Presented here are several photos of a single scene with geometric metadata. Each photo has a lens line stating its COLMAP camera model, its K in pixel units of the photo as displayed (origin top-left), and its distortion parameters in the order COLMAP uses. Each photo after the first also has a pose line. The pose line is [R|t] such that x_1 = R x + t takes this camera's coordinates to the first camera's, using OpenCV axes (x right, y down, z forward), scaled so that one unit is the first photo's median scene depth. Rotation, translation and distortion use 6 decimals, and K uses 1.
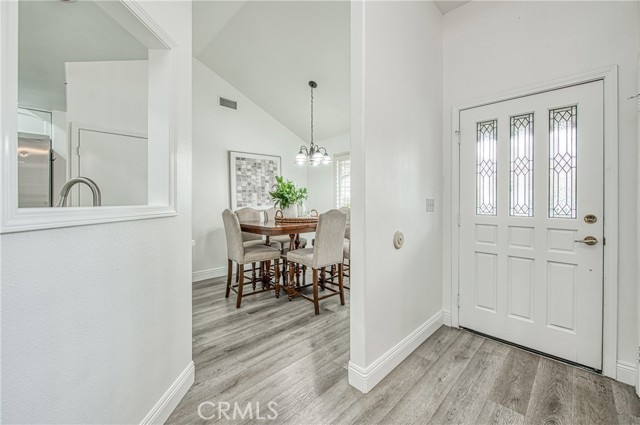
lens RADIAL K [[252.7, 0, 314.4], [0, 252.7, 202.3], [0, 0, 1]] dist [-0.003397, -0.001977]
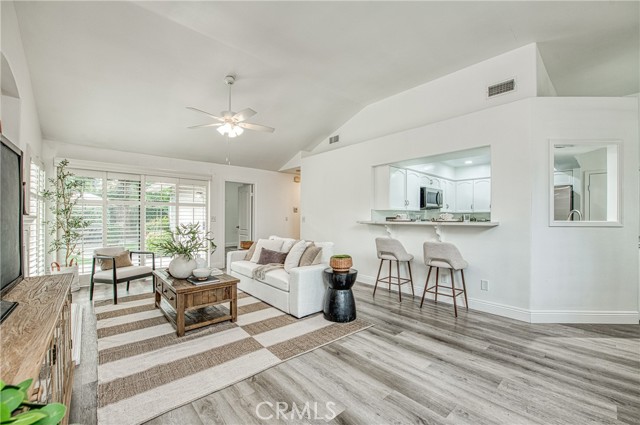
lens RADIAL K [[252.7, 0, 315.8], [0, 252.7, 215.2], [0, 0, 1]] dist [-0.003397, -0.001977]
pose [[-0.029851, 0.000147, -0.999554, 0.937246], [-0.003577, 0.999994, 0.000254, -0.013973], [0.999548, 0.003583, -0.029851, -0.911612]]
